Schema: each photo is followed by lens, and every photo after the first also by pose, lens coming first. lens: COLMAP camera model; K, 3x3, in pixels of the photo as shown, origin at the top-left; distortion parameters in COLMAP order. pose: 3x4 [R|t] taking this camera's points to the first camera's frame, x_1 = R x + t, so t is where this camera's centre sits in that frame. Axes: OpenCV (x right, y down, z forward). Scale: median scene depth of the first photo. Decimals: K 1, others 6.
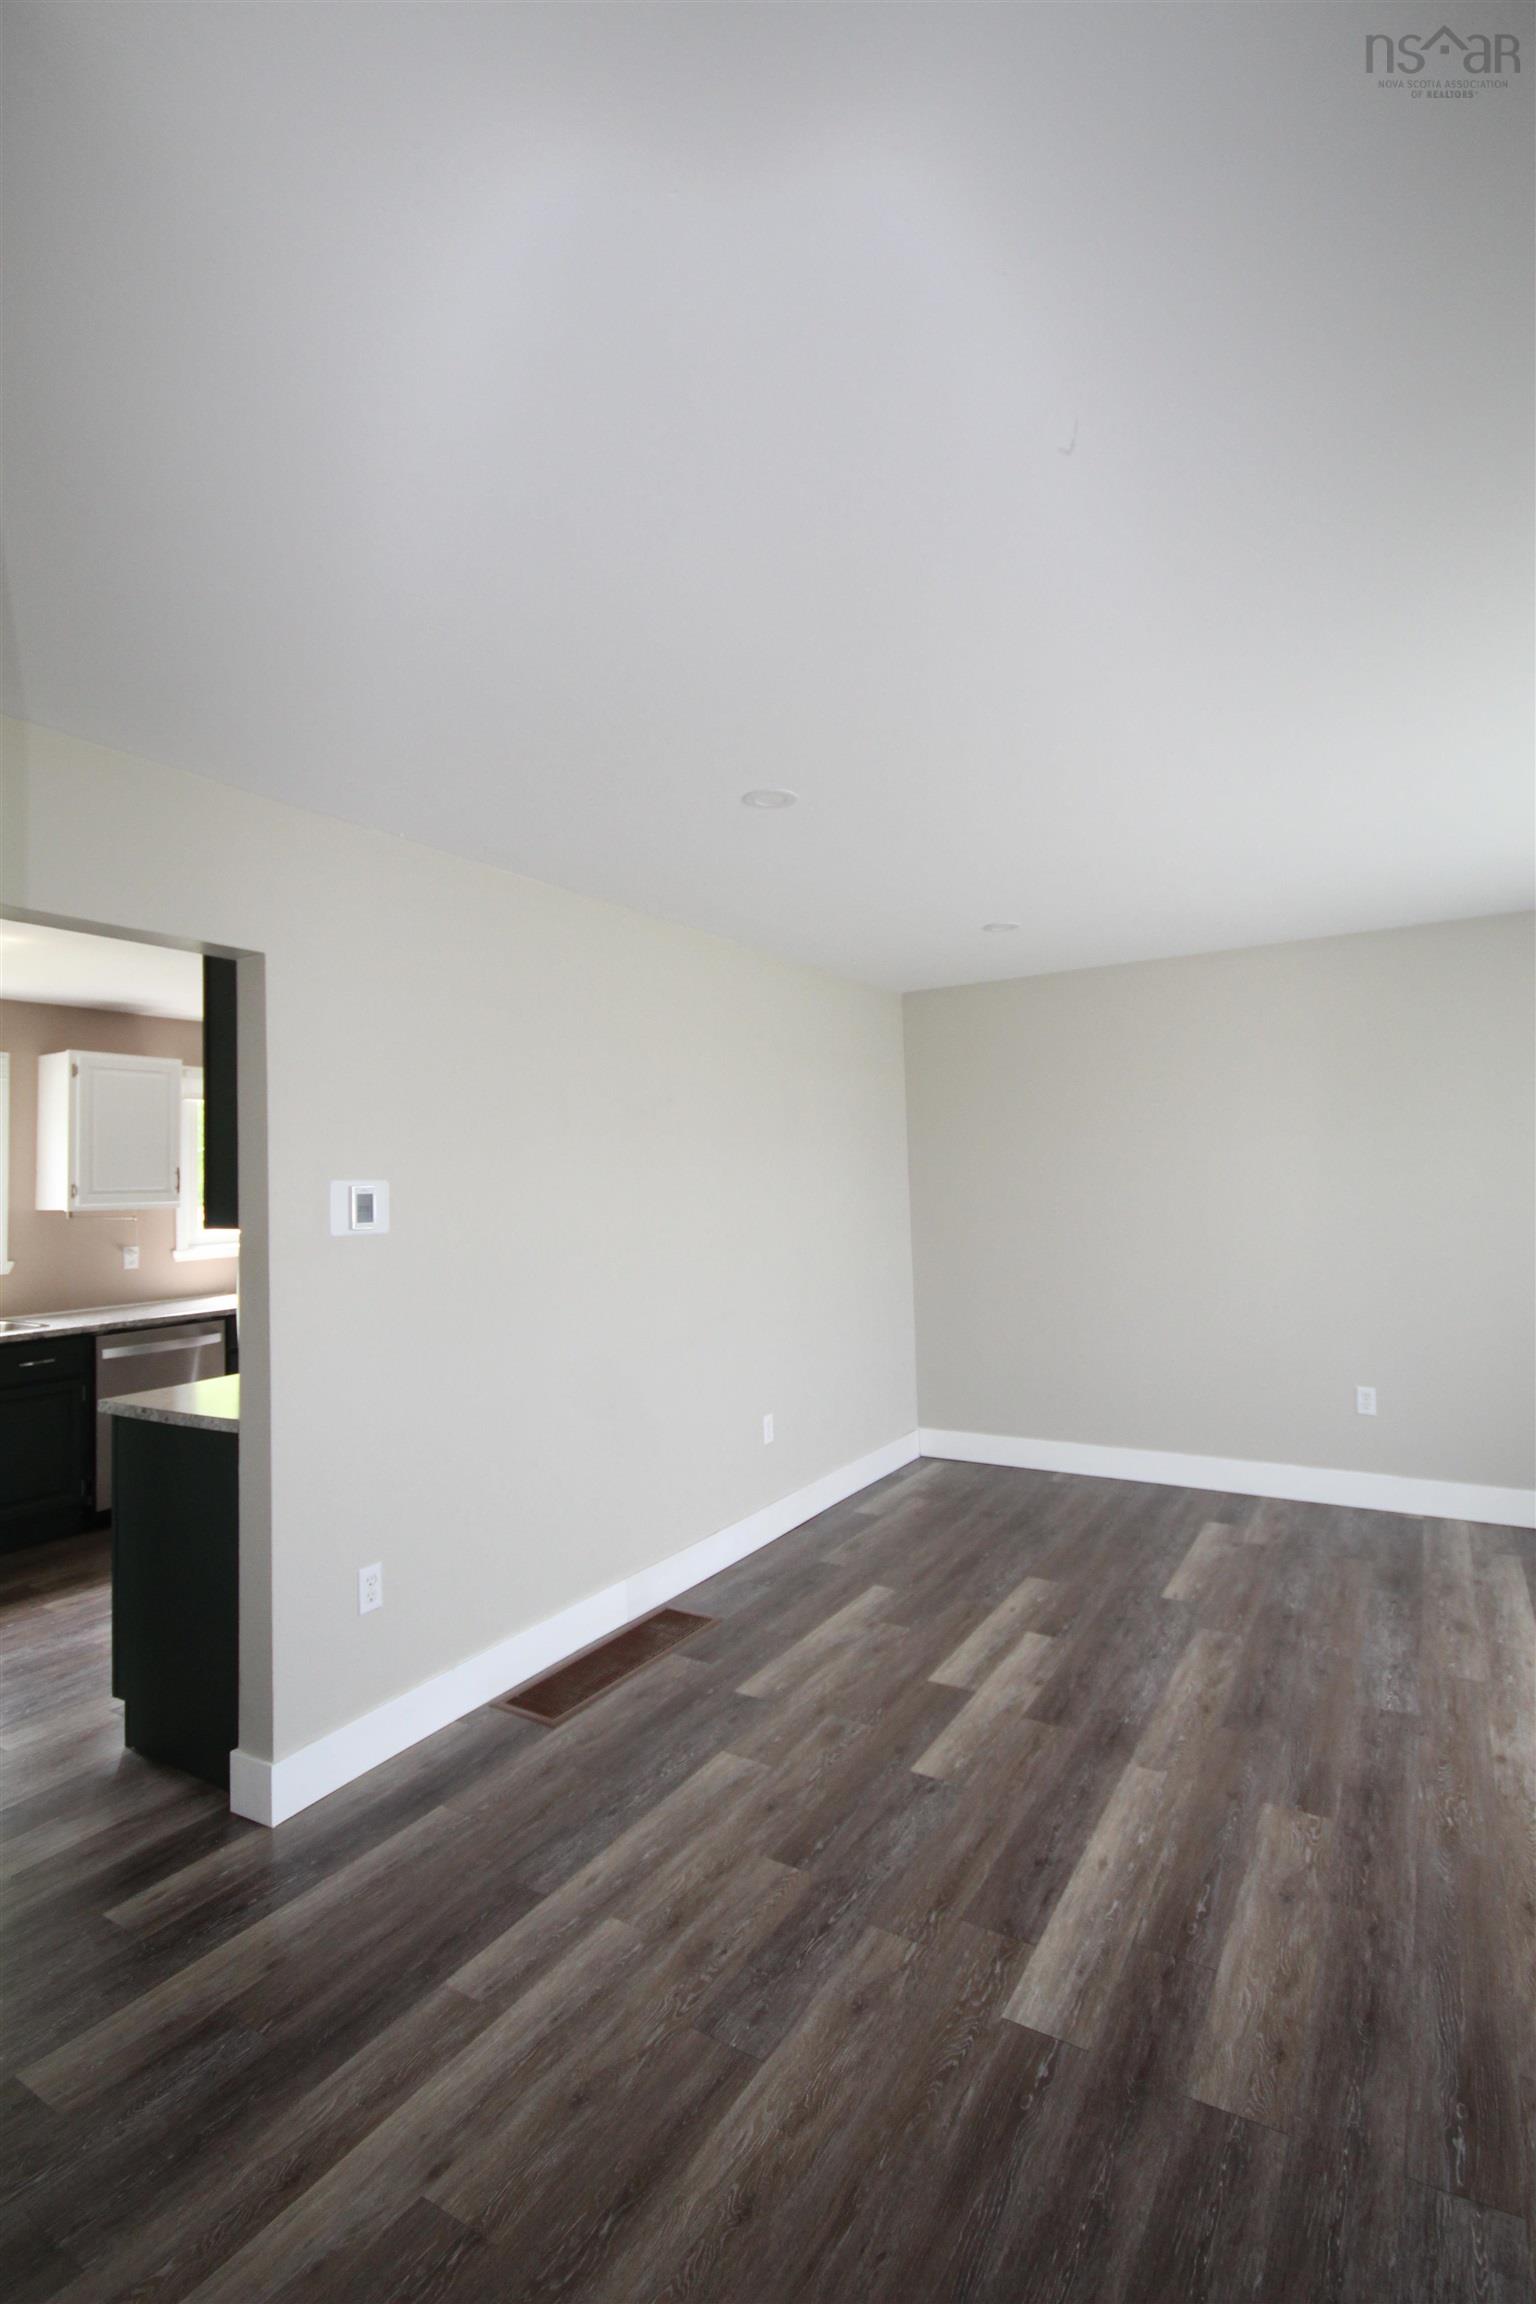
lens RADIAL K [[1063.8, 0, 770.3], [0, 1063.8, 1122.6], [0, 0, 1]] dist [0.013095, -0.014022]
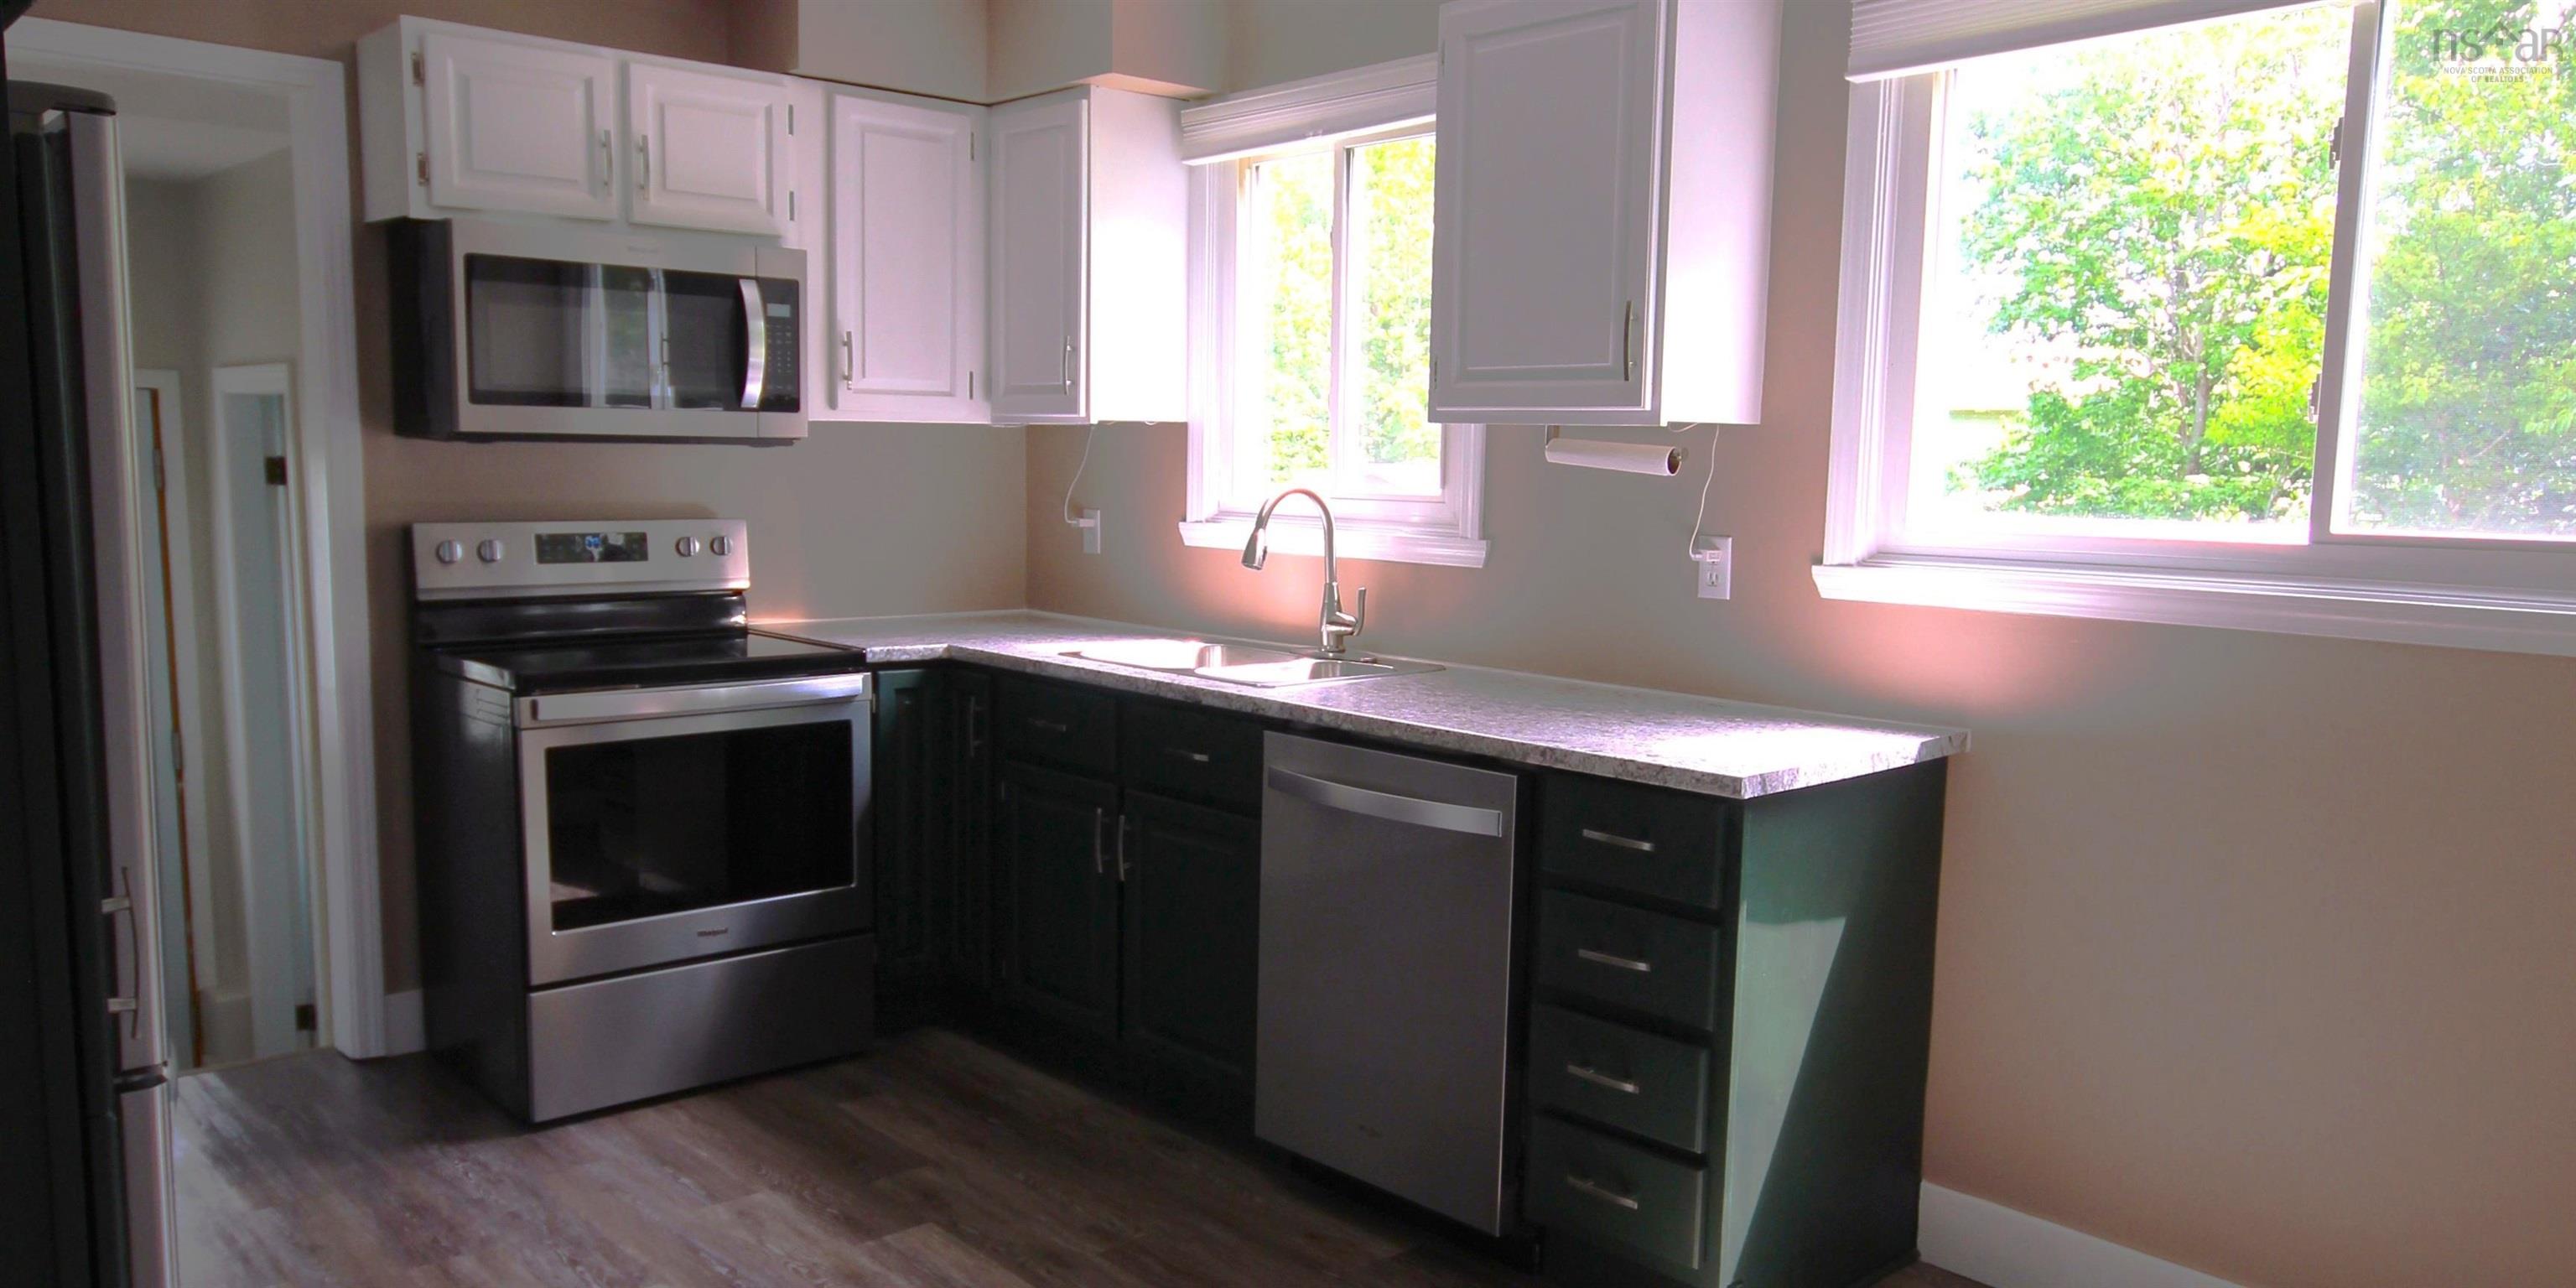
lens RADIAL K [[1843.9, 0, 1288.9], [0, 1843.9, 698.6], [0, 0, 1]] dist [-0.003328, -0.001581]
pose [[-0.274595, 0.150914, -0.949643, 0.032265], [0.041322, 0.988547, 0.145148, 0.081488], [0.960672, 0.000616, -0.277686, 1.125891]]
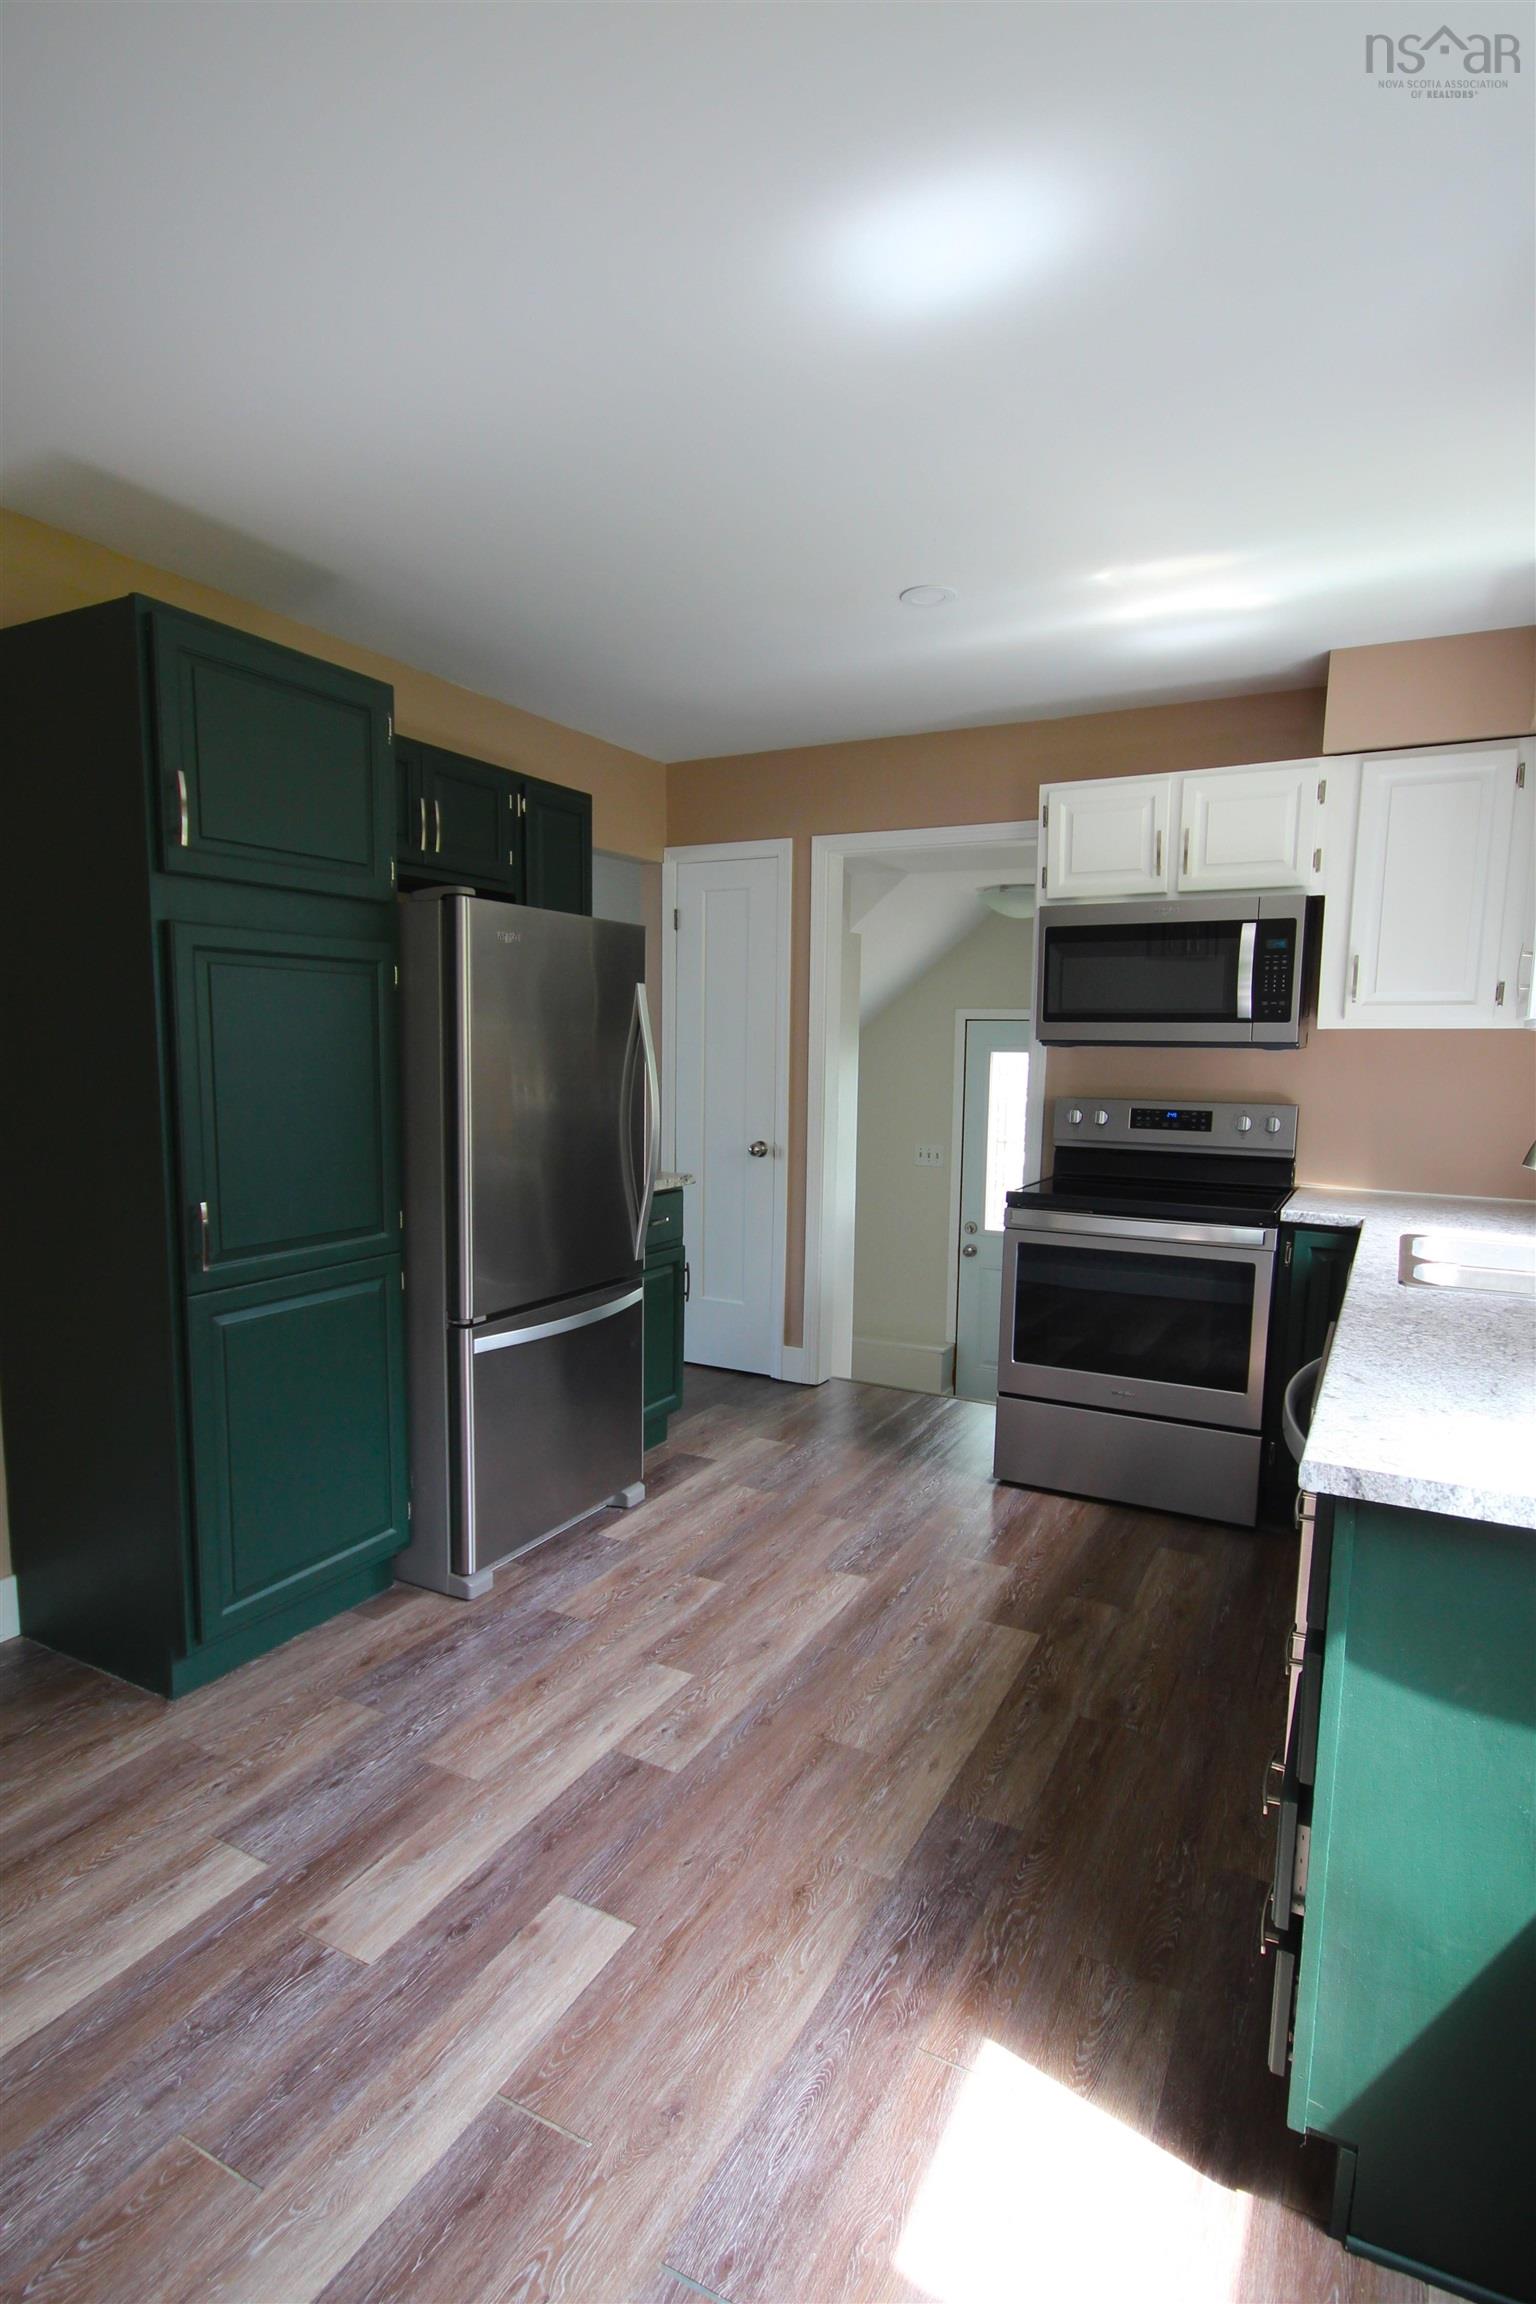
lens RADIAL K [[1180.9, 0, 766.9], [0, 1180.9, 1184.8], [0, 0, 1]] dist [0.000503, 0.001503]
pose [[-0.997717, 0.024143, -0.063067, -0.360360], [0.019846, 0.997495, 0.067900, 0.106129], [0.064548, 0.066493, -0.995697, 1.341037]]
